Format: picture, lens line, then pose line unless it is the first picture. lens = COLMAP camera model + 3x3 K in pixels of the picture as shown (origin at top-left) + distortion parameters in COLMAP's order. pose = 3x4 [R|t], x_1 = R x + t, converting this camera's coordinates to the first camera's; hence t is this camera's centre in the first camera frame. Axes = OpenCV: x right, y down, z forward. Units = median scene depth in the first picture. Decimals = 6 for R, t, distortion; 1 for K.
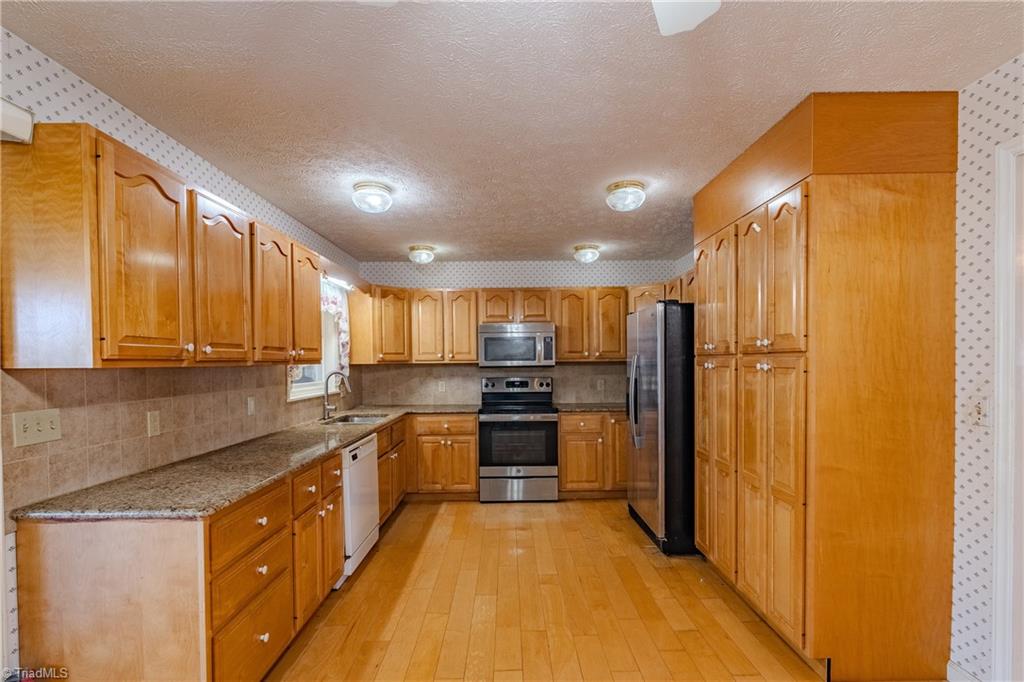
lens RADIAL K [[484.0, 0, 510.3], [0, 484.0, 369.2], [0, 0, 1]] dist [-0.003047, 0.001691]
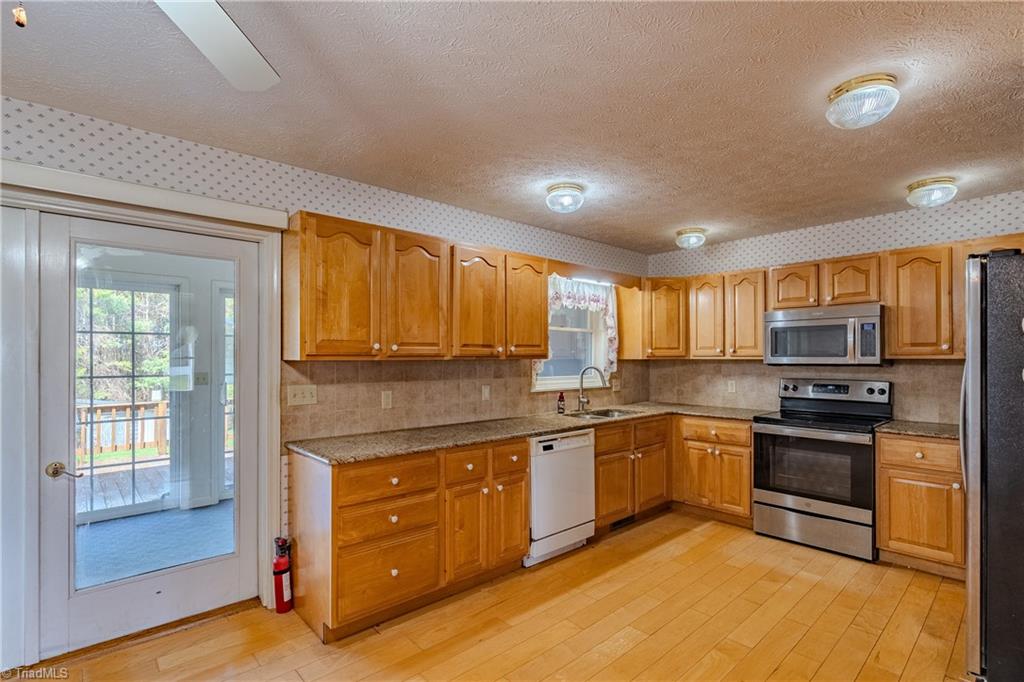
lens RADIAL K [[484.0, 0, 498.1], [0, 484.0, 353.7], [0, 0, 1]] dist [-0.003047, 0.001691]
pose [[0.661678, 0.001660, -0.749787, 0.263886], [-0.016811, 0.999779, -0.012622, -0.005070], [0.749600, 0.020956, 0.661559, 0.144463]]
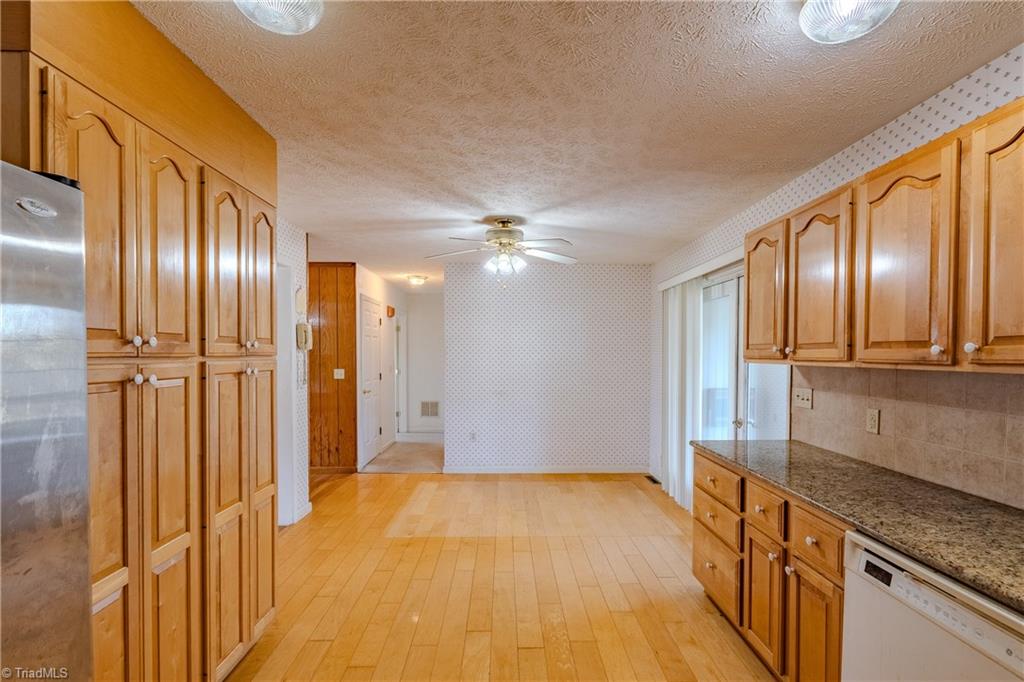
lens RADIAL K [[484.0, 0, 512.6], [0, 484.0, 349.9], [0, 0, 1]] dist [-0.003047, 0.001691]
pose [[-0.999931, 0.001782, -0.011612, 0.022629], [0.001633, 0.999917, 0.012794, -0.026265], [0.011634, 0.012774, -0.999851, 0.976306]]
